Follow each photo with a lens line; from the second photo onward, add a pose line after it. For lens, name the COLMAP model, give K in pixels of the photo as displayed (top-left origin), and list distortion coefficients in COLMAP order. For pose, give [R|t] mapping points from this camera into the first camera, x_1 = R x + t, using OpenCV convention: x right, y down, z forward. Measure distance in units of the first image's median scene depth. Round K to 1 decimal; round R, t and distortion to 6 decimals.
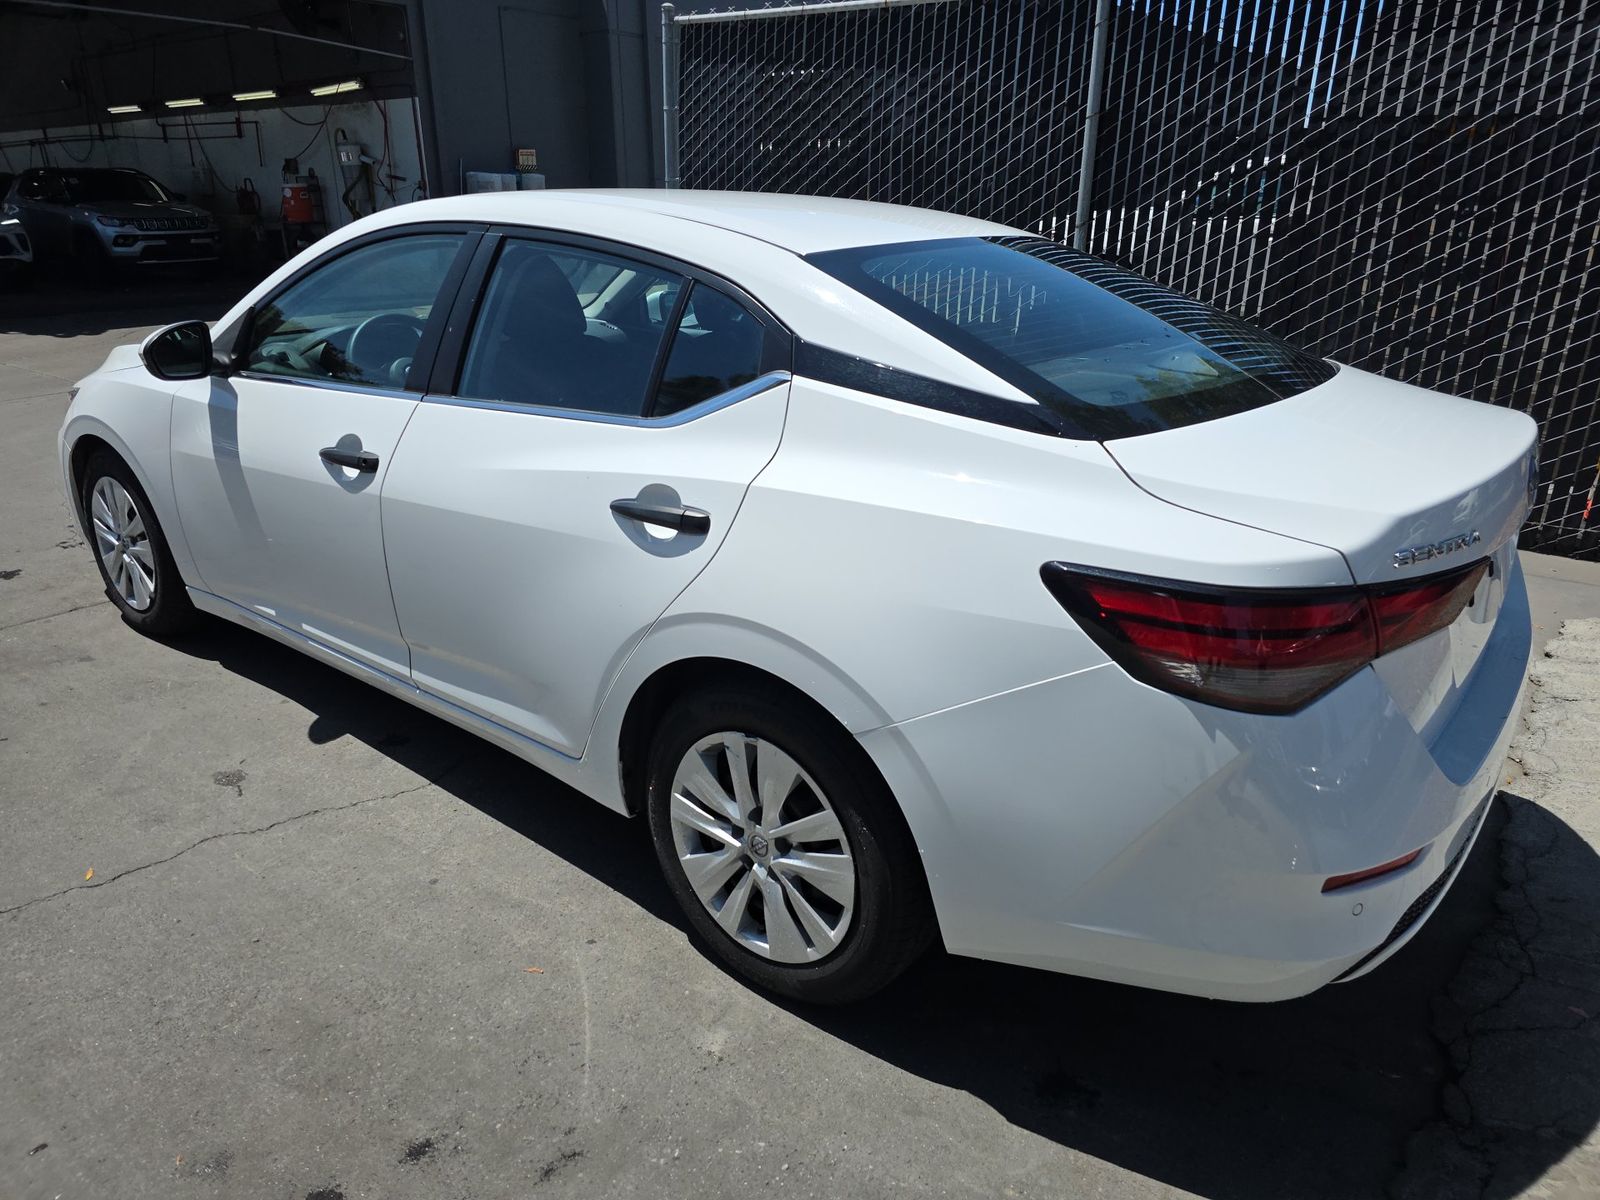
lens RADIAL K [[1052.2, 0, 795.1], [0, 1052.2, 597.4], [0, 0, 1]] dist [-0.005624, -0.010590]
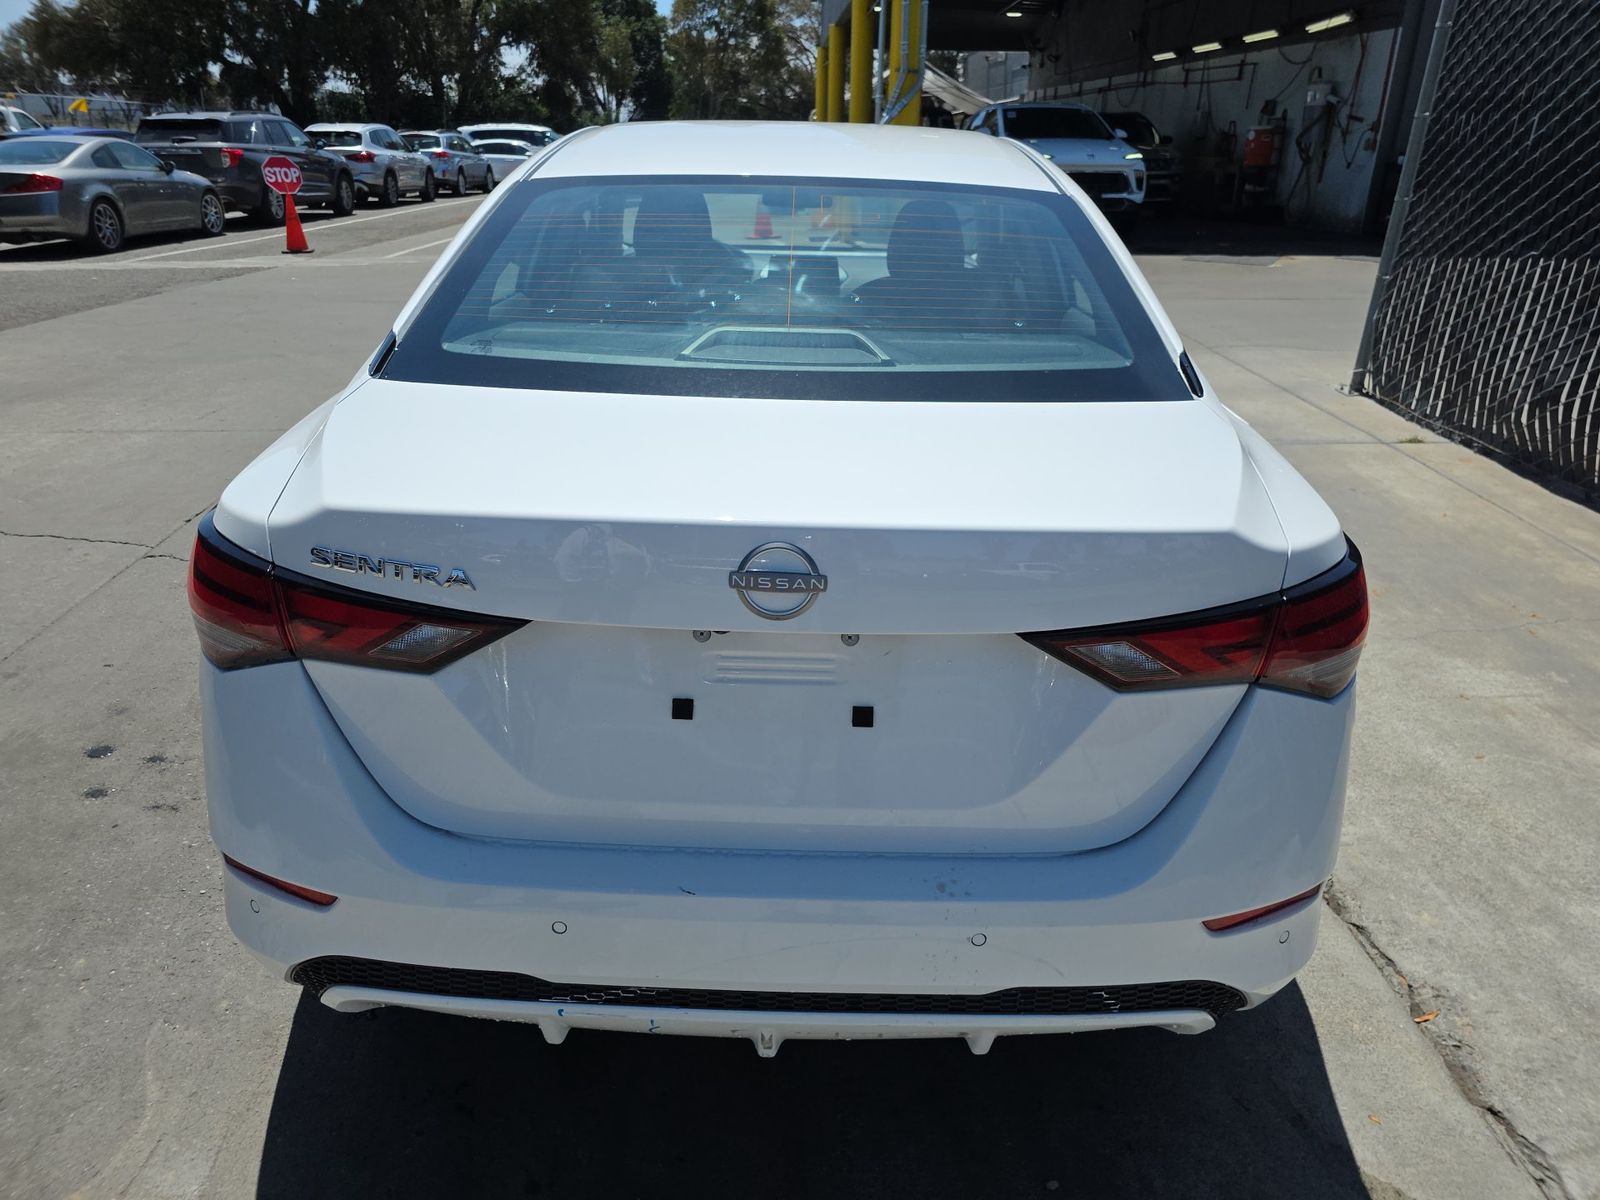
lens RADIAL K [[1052.2, 0, 794.5], [0, 1052.2, 604.6], [0, 0, 1]] dist [-0.005624, -0.010590]
pose [[0.616844, 0.312261, -0.722493, 0.103327], [-0.274032, 0.945707, 0.174773, -0.018172], [0.737841, 0.090178, 0.668923, 0.050829]]
